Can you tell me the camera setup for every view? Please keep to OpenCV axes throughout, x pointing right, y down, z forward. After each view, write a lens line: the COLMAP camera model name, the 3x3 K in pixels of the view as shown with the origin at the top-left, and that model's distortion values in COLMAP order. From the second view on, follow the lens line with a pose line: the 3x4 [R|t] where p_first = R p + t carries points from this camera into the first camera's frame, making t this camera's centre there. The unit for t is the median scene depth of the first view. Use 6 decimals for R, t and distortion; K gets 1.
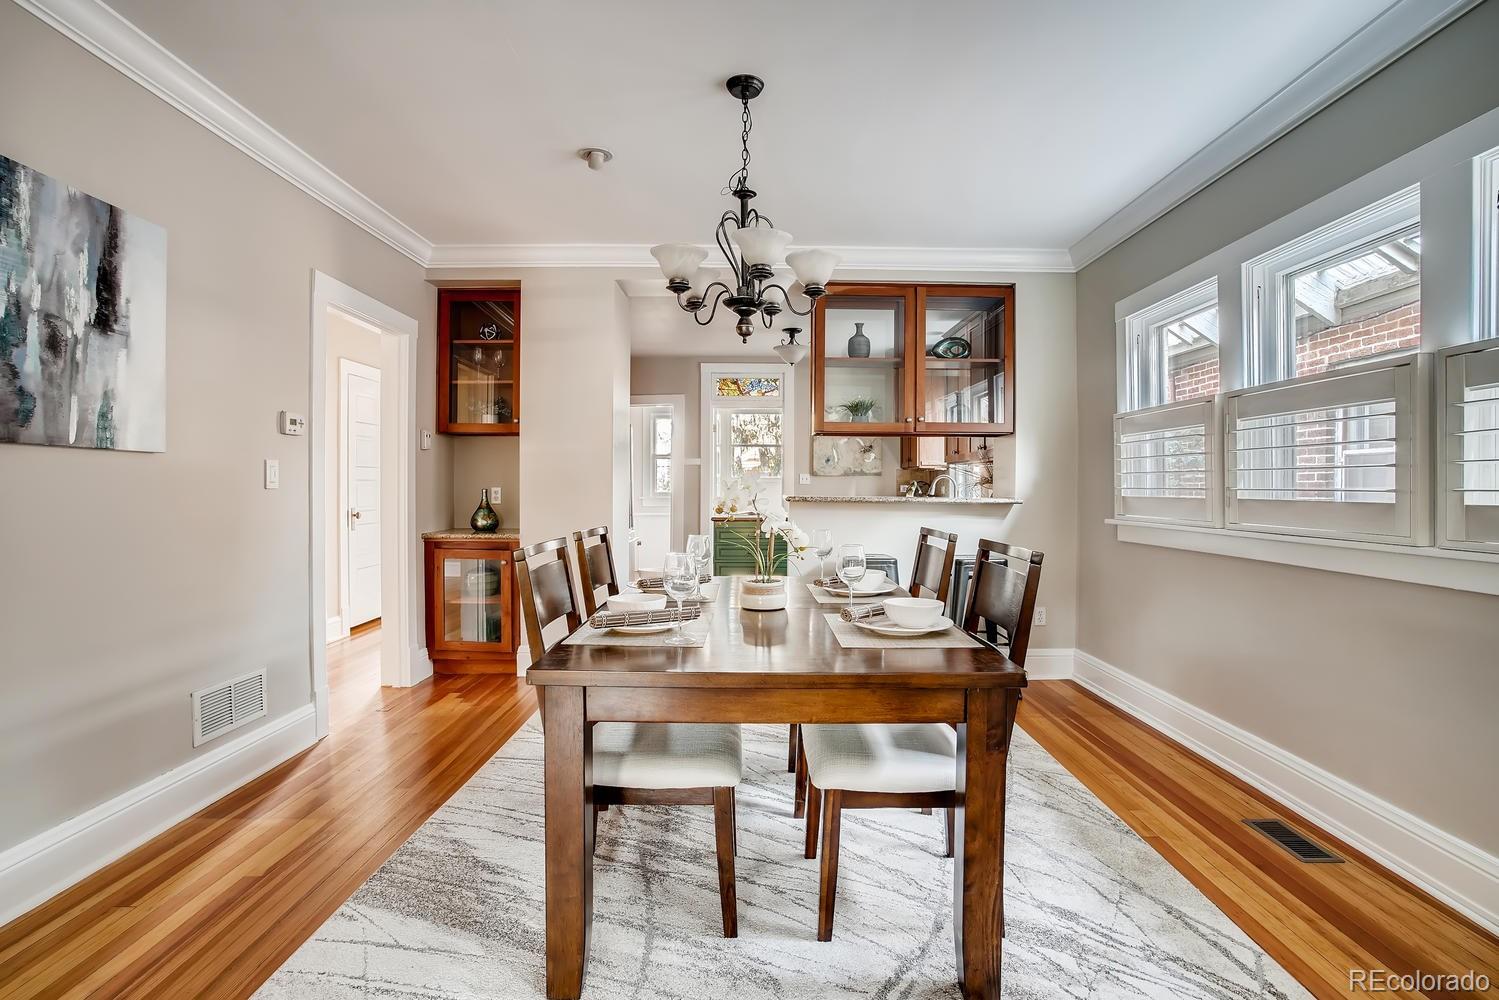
lens RADIAL K [[739.0, 0, 747.6], [0, 739.0, 494.0], [0, 0, 1]] dist [-0.052653, 0.014867]
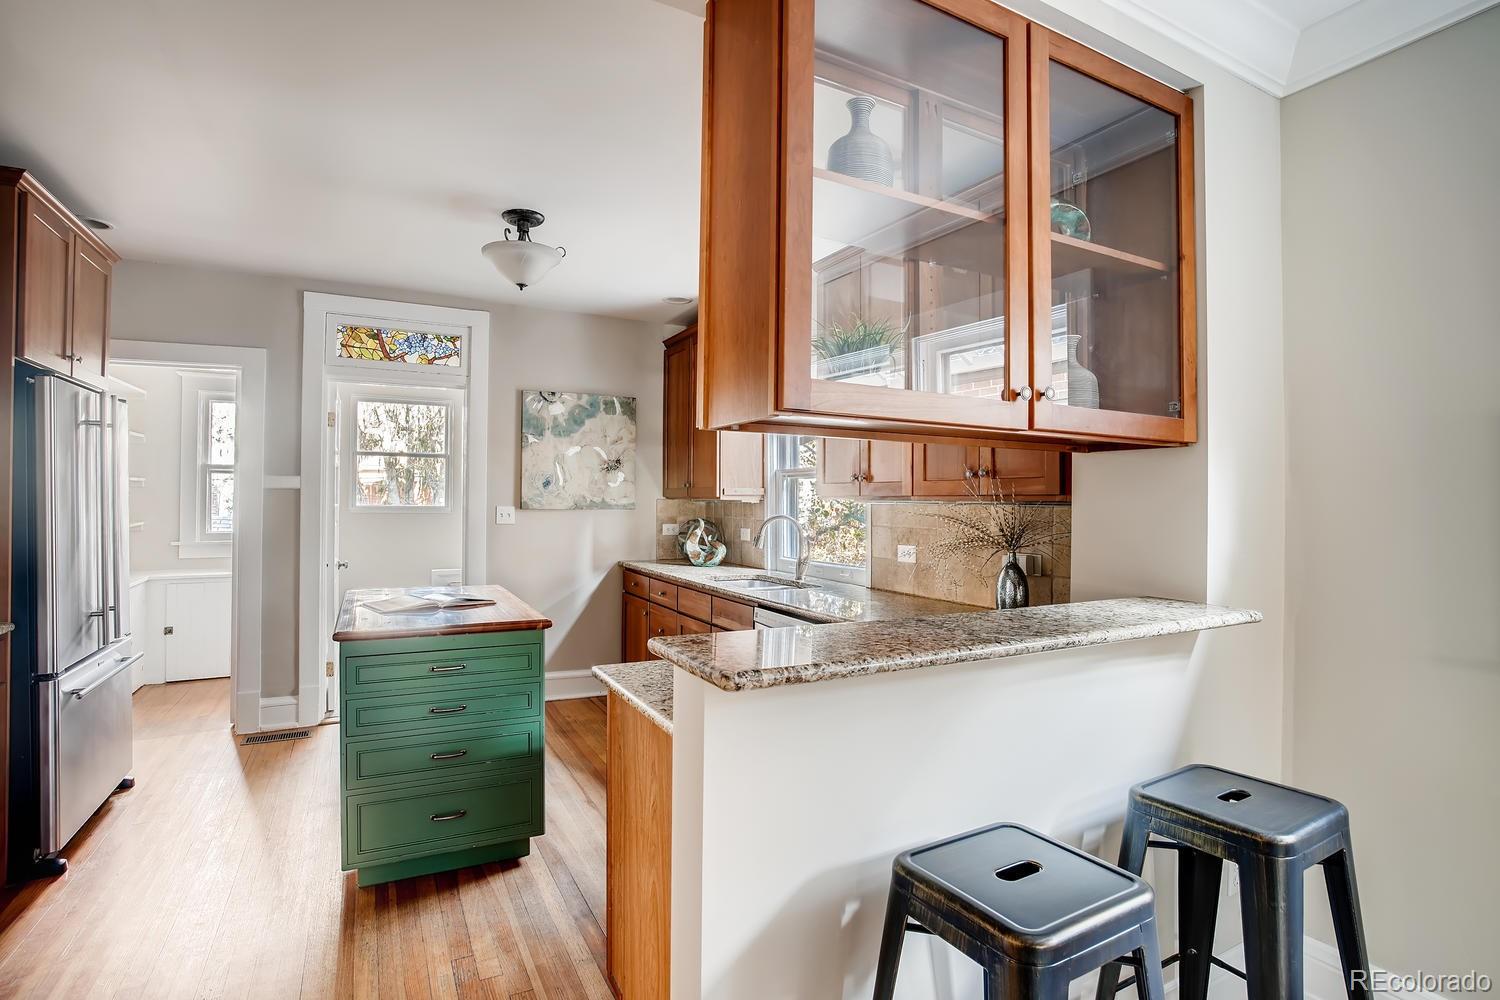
lens RADIAL K [[739.4, 0, 745.6], [0, 739.4, 498.5], [0, 0, 1]] dist [-0.052653, 0.014867]
pose [[0.883395, 0.003424, 0.468617, -0.026904], [0.001999, 0.999937, -0.011075, -0.026486], [-0.468626, 0.010721, 0.883332, 0.406874]]
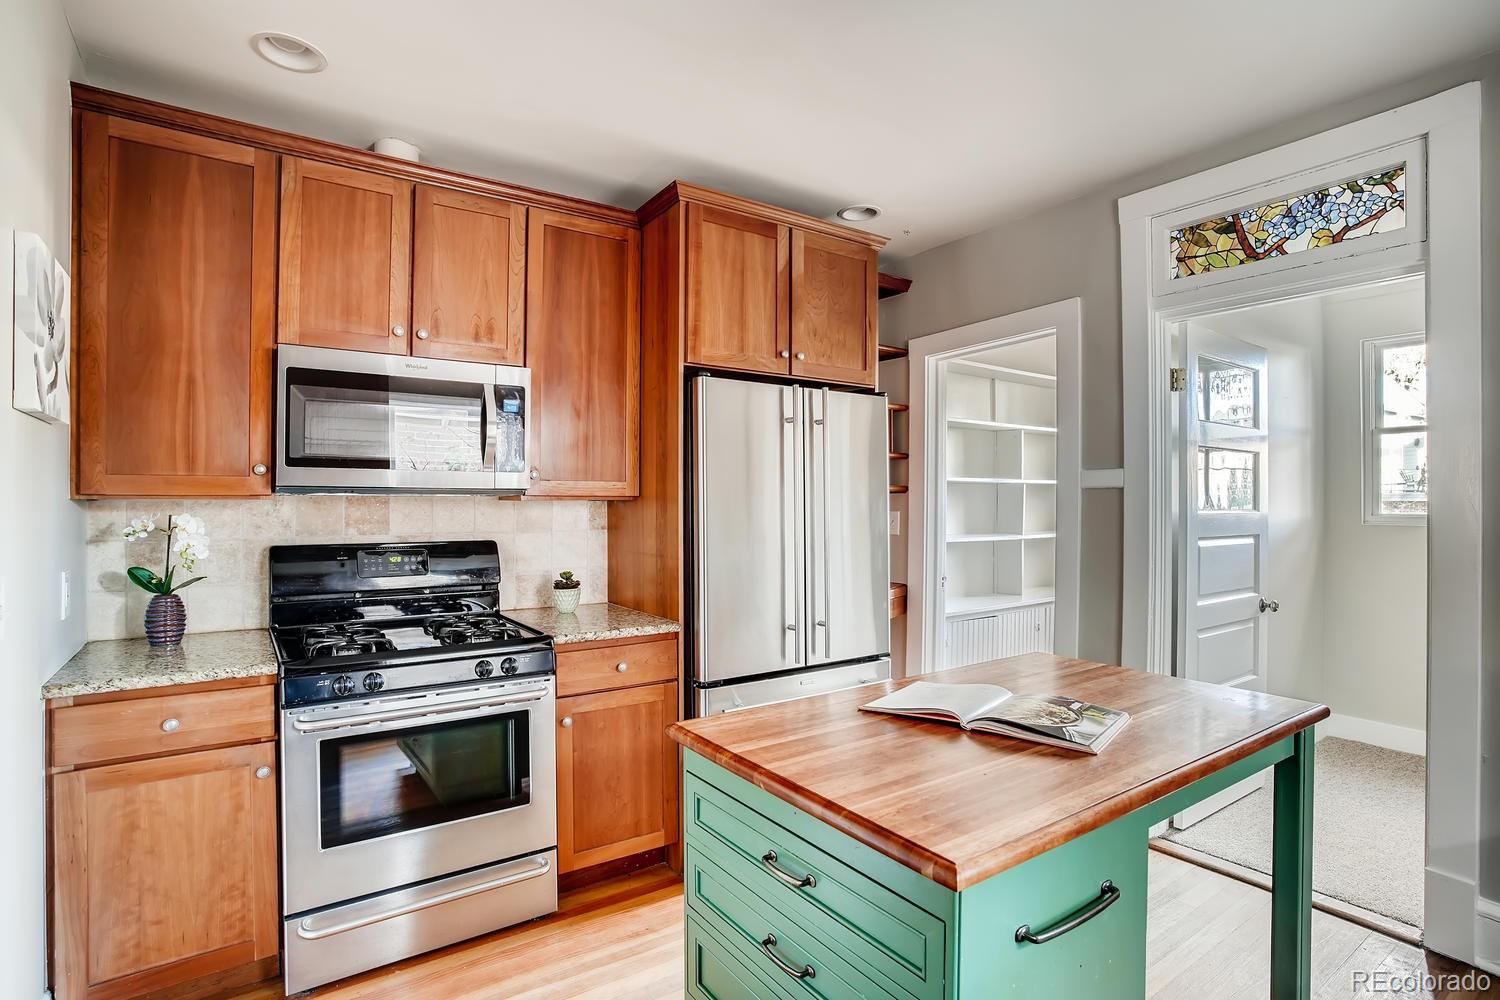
lens RADIAL K [[739.4, 0, 741.9], [0, 739.4, 497.2], [0, 0, 1]] dist [-0.052653, 0.014867]
pose [[0.548832, -0.001852, -0.835931, 0.126221], [-0.005530, 0.999968, -0.005846, -0.031781], [0.835915, 0.007831, 0.548804, 0.654989]]
